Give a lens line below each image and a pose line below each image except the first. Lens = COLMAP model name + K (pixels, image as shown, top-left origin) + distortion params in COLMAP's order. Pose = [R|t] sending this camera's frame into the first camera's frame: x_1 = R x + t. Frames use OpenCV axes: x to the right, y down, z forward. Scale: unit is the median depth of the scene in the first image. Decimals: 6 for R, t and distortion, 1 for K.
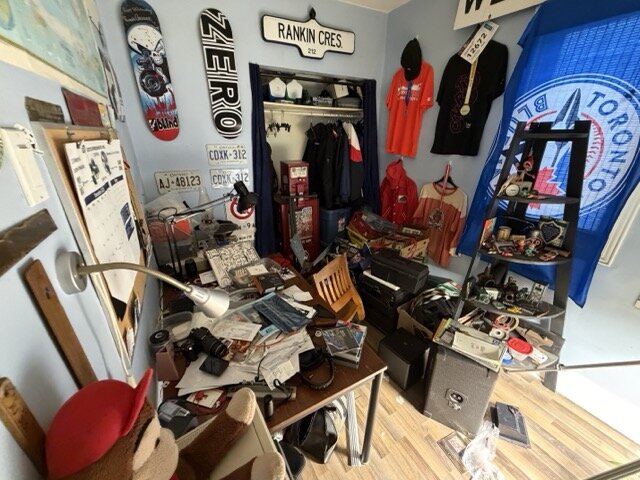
lens RADIAL K [[255.2, 0, 318.3], [0, 255.2, 238.4], [0, 0, 1]] dist [0.000421, 0.000154]
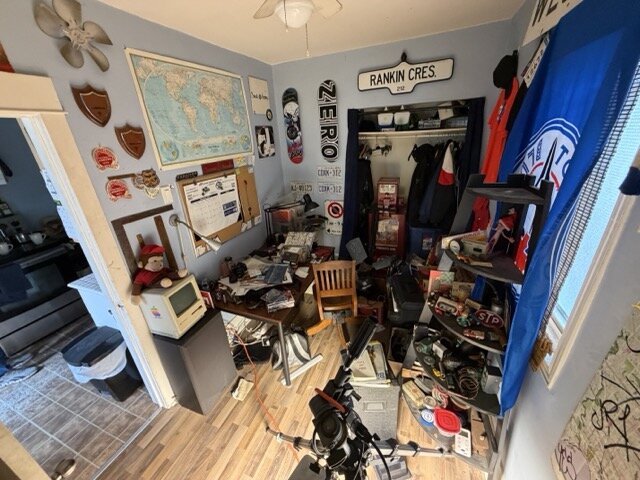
lens RADIAL K [[255.2, 0, 318.3], [0, 255.2, 238.4], [0, 0, 1]] dist [0.000421, 0.000154]
pose [[0.628024, 0.263837, -0.732104, 0.819236], [-0.239473, 0.960644, 0.140770, -0.168794], [0.740432, 0.086913, 0.666489, 0.018440]]
